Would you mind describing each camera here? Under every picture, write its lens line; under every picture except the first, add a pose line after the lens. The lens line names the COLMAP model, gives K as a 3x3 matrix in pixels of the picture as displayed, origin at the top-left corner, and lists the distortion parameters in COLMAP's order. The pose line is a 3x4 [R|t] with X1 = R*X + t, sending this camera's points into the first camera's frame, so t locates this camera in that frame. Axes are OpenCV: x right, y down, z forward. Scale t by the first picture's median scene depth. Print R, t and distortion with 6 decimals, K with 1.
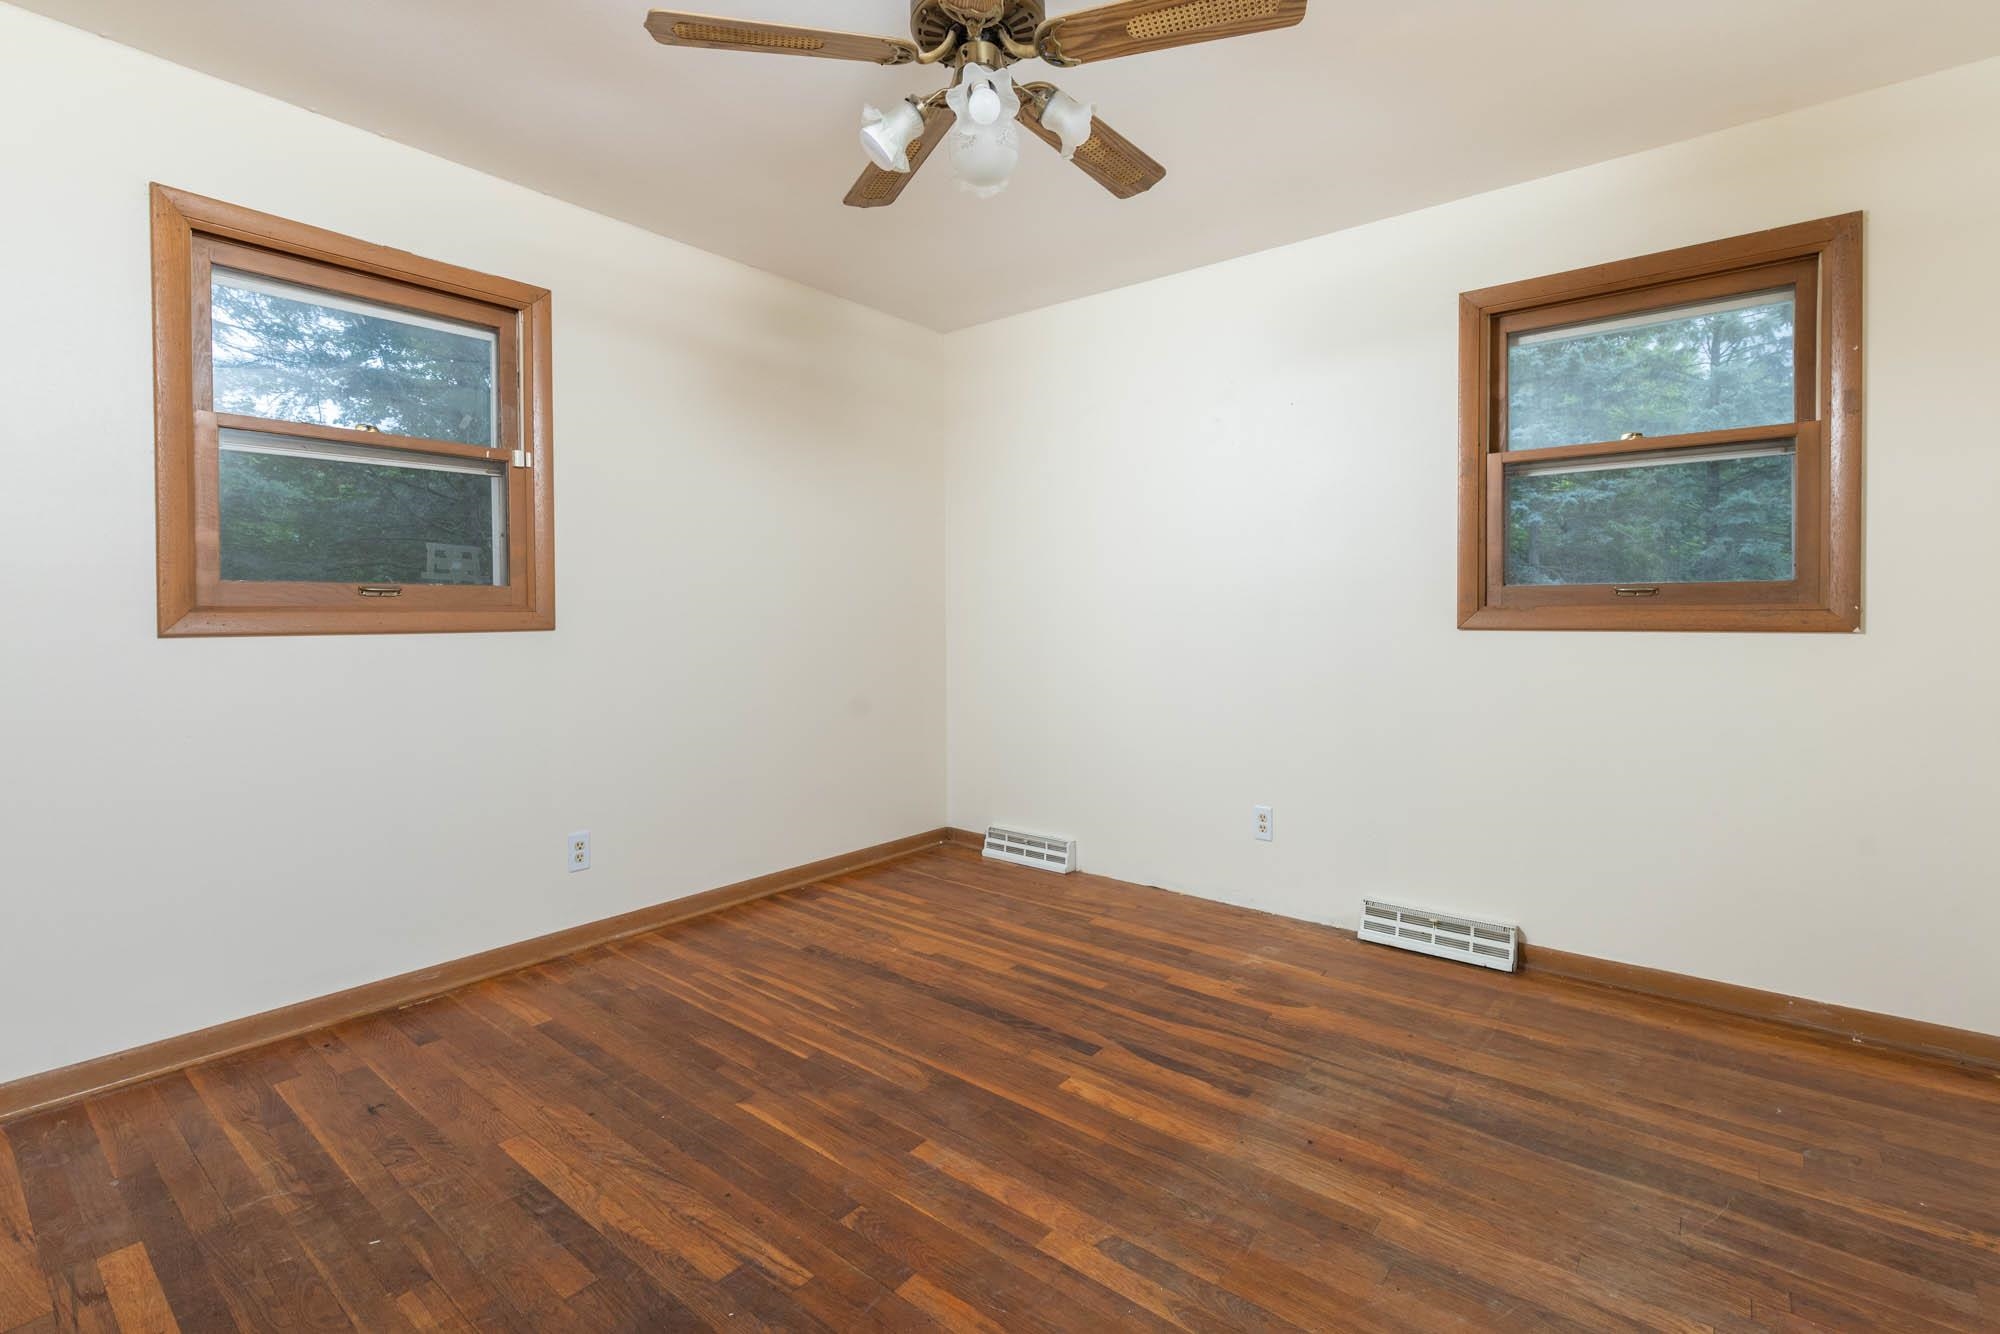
lens RADIAL K [[872.0, 0, 996.6], [0, 872.0, 652.7], [0, 0, 1]] dist [0.000725, -0.000560]
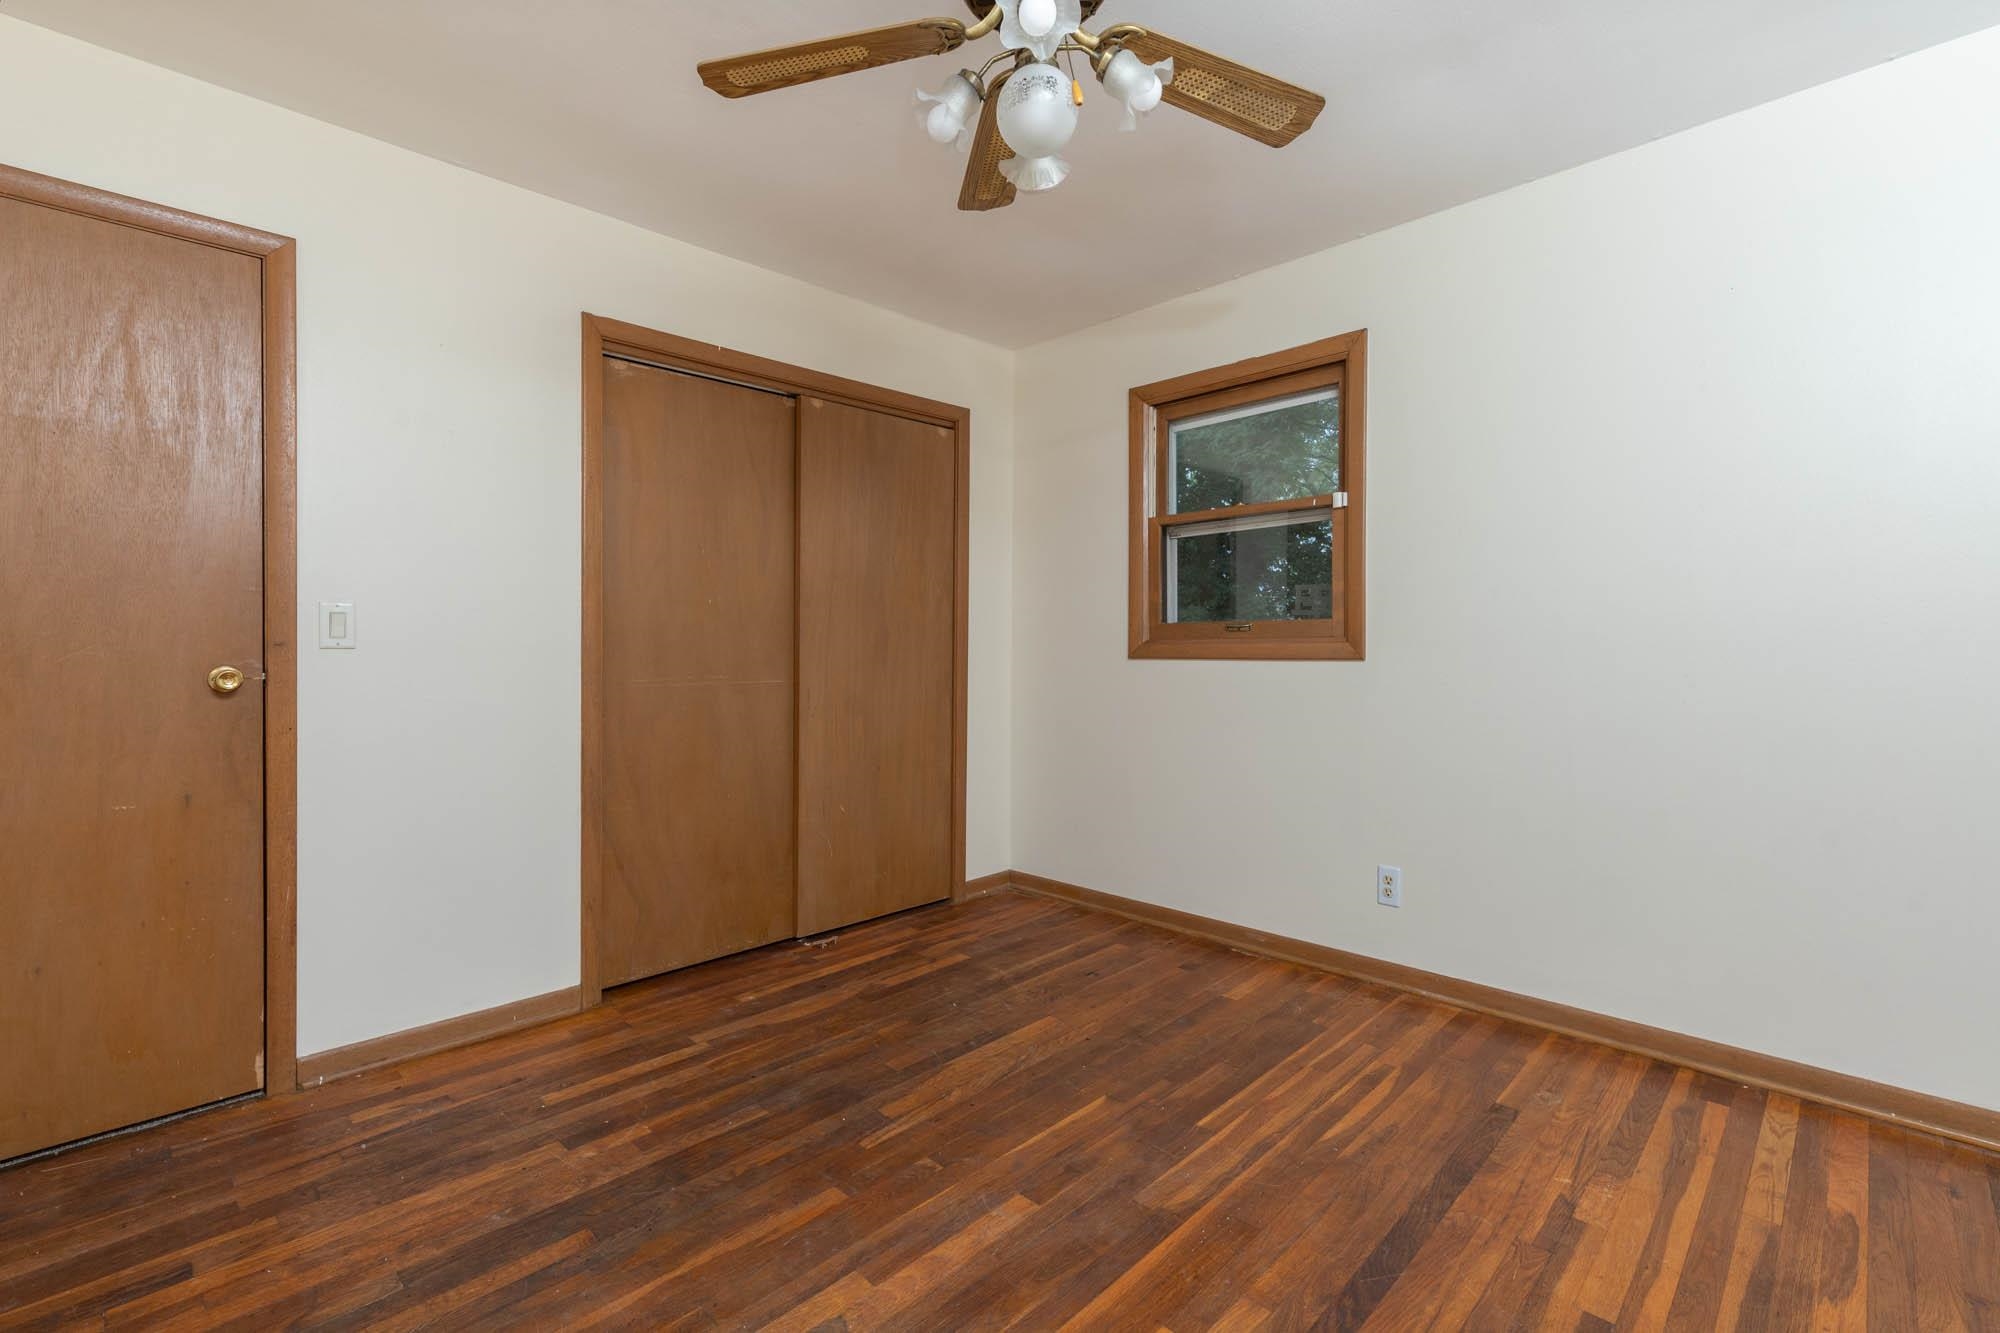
lens RADIAL K [[872.0, 0, 996.6], [0, 872.0, 652.2], [0, 0, 1]] dist [0.000725, -0.000560]
pose [[-0.068662, 0.013728, -0.997546, 0.617934], [-0.044352, 0.998875, 0.016799, -0.037035], [0.996654, 0.045397, -0.067976, 0.717142]]
